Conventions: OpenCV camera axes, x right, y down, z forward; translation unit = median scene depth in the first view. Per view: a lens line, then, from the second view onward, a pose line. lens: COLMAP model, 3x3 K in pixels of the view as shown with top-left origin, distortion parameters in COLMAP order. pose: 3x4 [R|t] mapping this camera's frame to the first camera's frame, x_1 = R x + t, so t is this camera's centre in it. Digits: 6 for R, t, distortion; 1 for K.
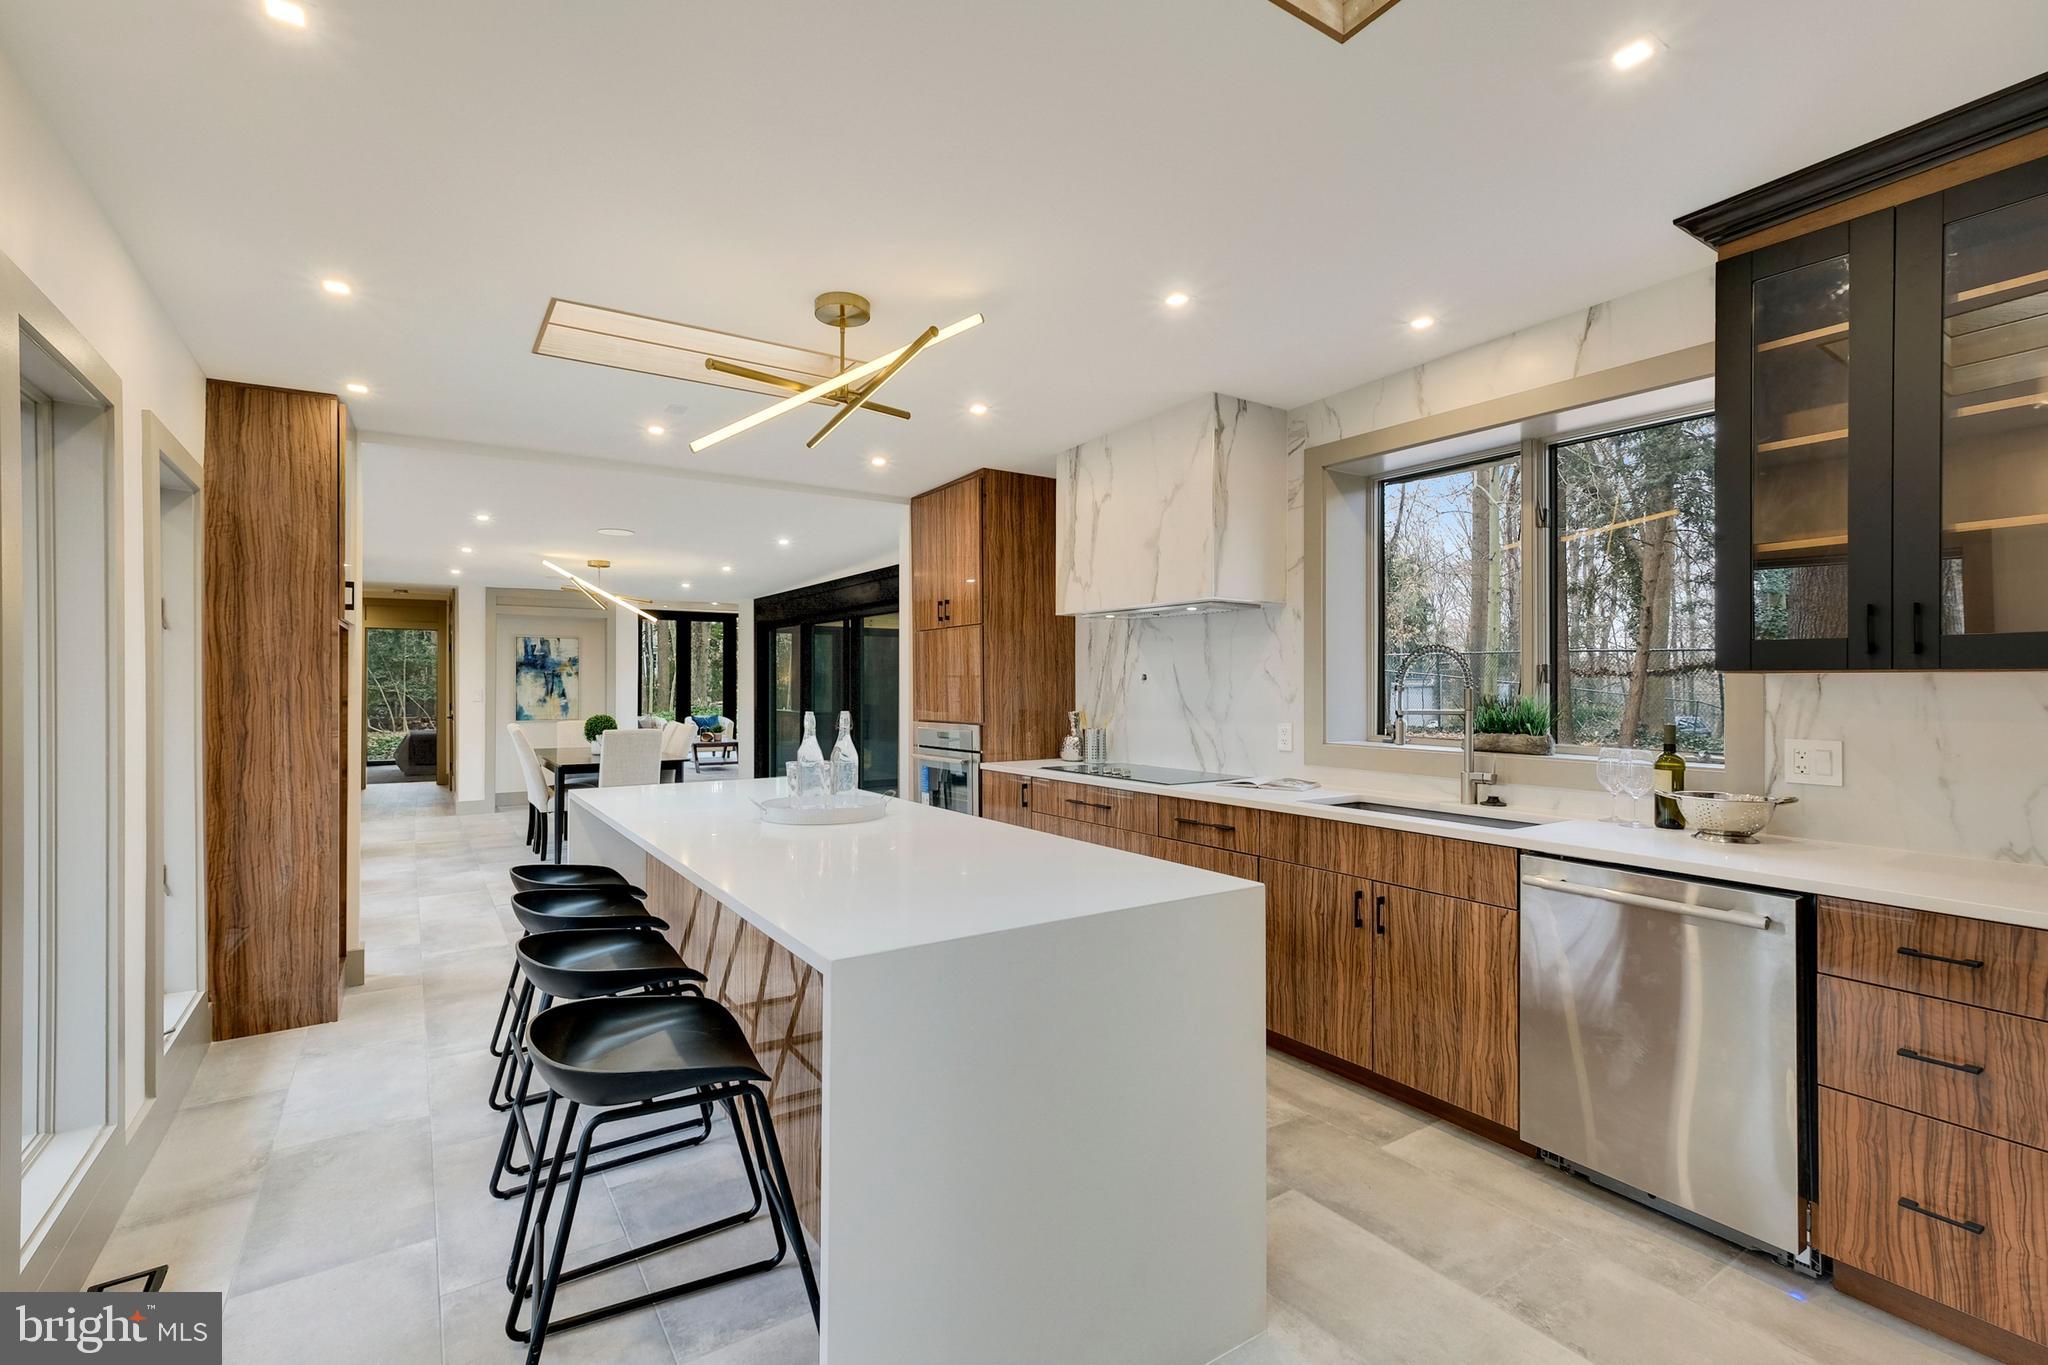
lens RADIAL K [[905.5, 0, 1037.1], [0, 905.5, 689.6], [0, 0, 1]] dist [-0.001745, 0.000439]
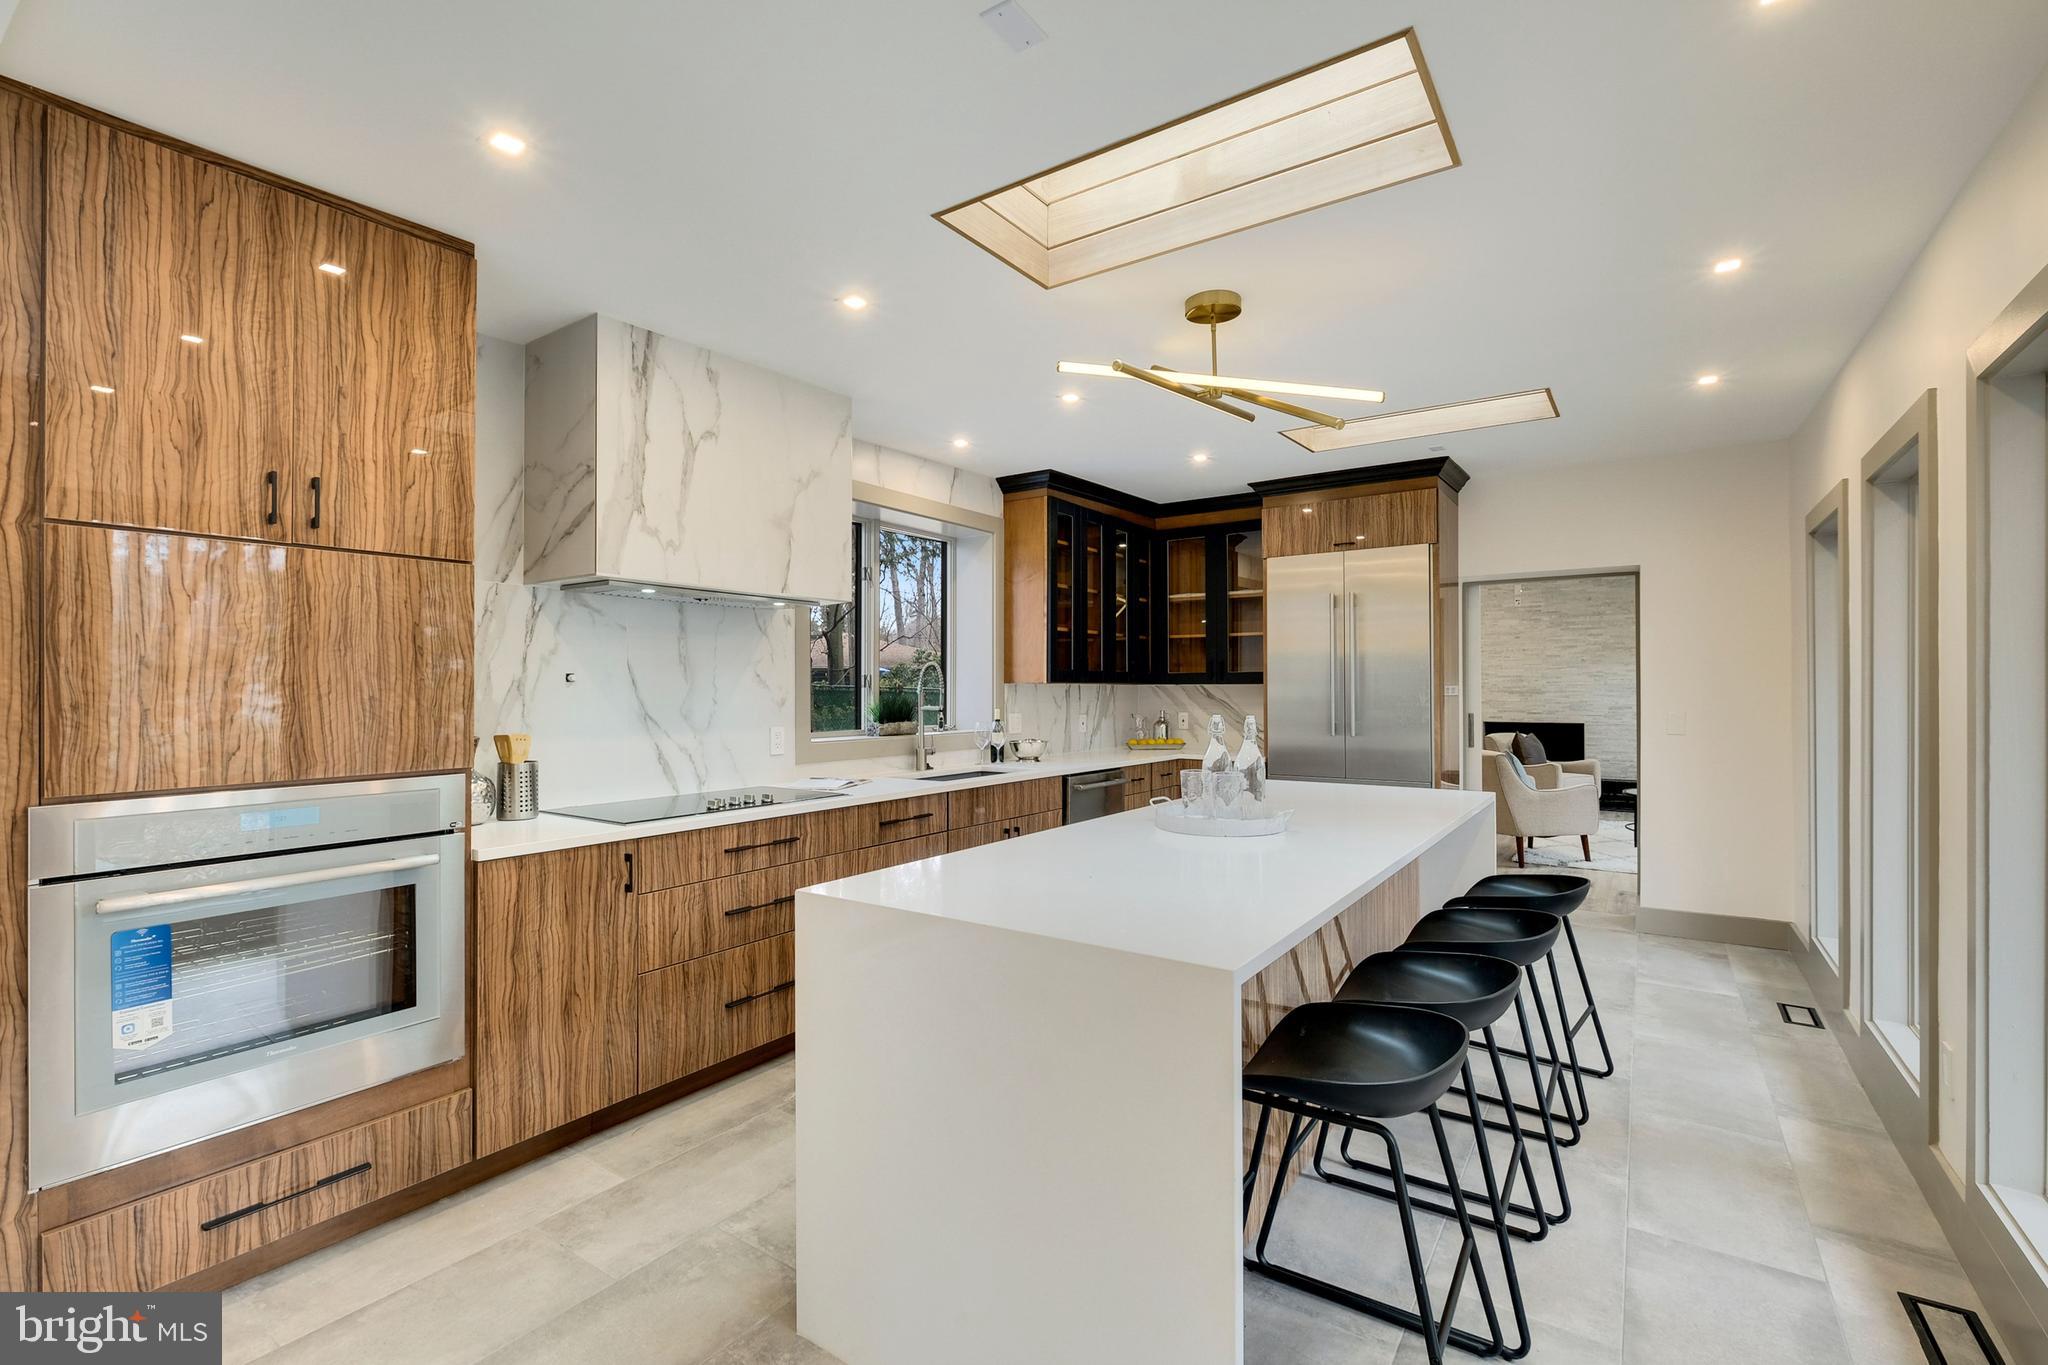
lens RADIAL K [[905.5, 0, 1030.4], [0, 905.5, 680.8], [0, 0, 1]] dist [-0.001745, 0.000439]
pose [[-0.363214, 0.008737, 0.931665, -0.880863], [0.006604, 0.999955, -0.006802, -0.006063], [-0.931682, 0.003682, -0.363256, 1.277445]]
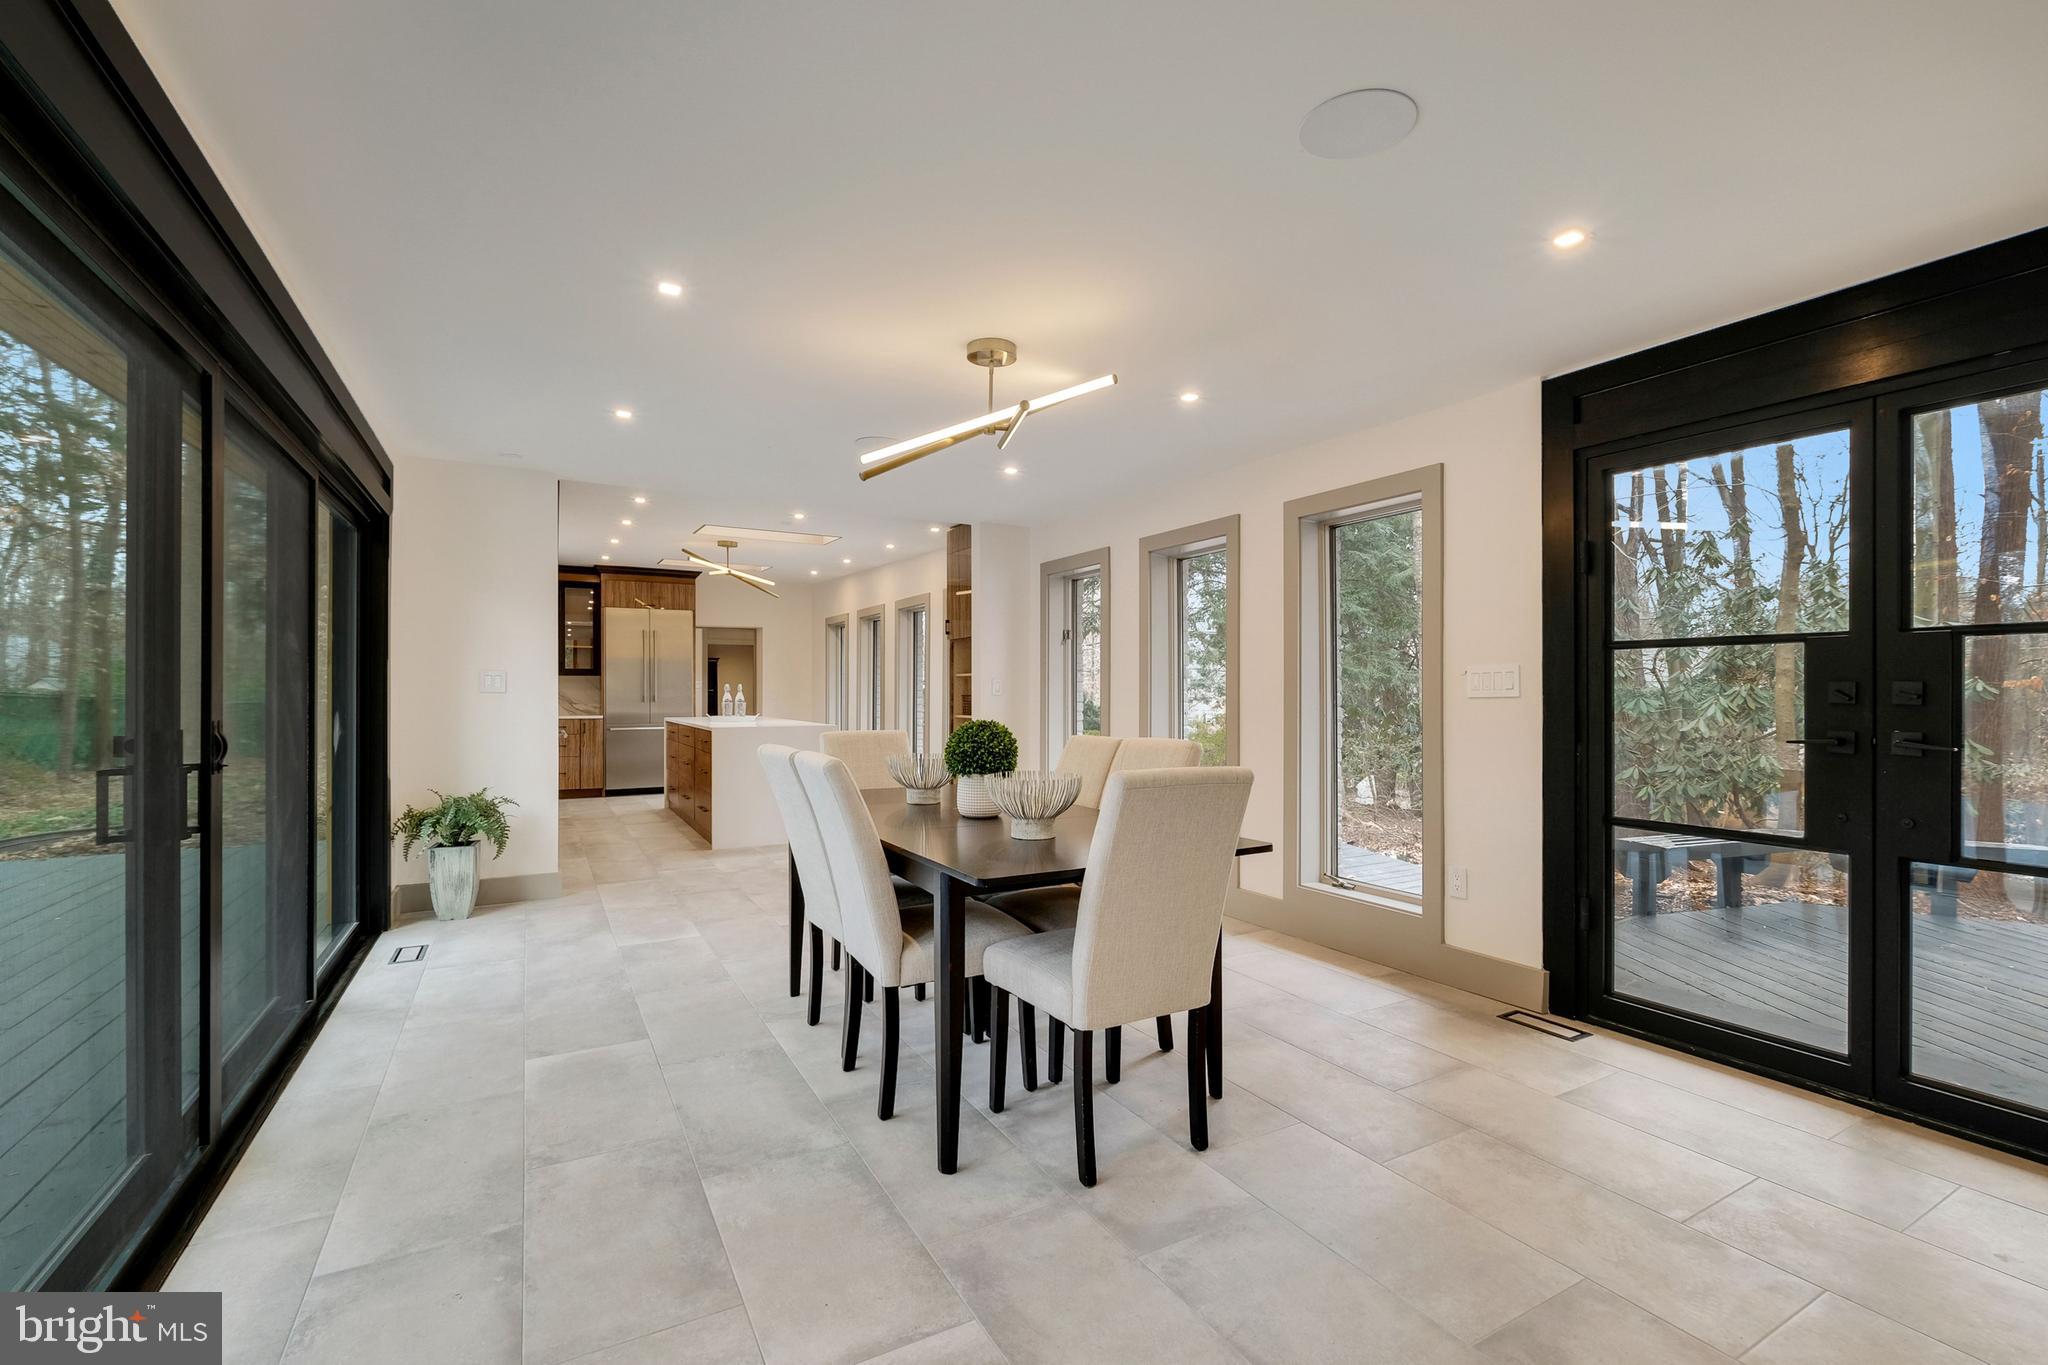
lens RADIAL K [[905.5, 0, 1025.8], [0, 905.5, 681.8], [0, 0, 1]] dist [-0.001745, 0.000439]
pose [[-0.996030, -0.001898, 0.088997, -1.156337], [-0.002676, 0.999959, -0.008633, 0.031335], [-0.088977, -0.008837, -0.995994, 3.107283]]
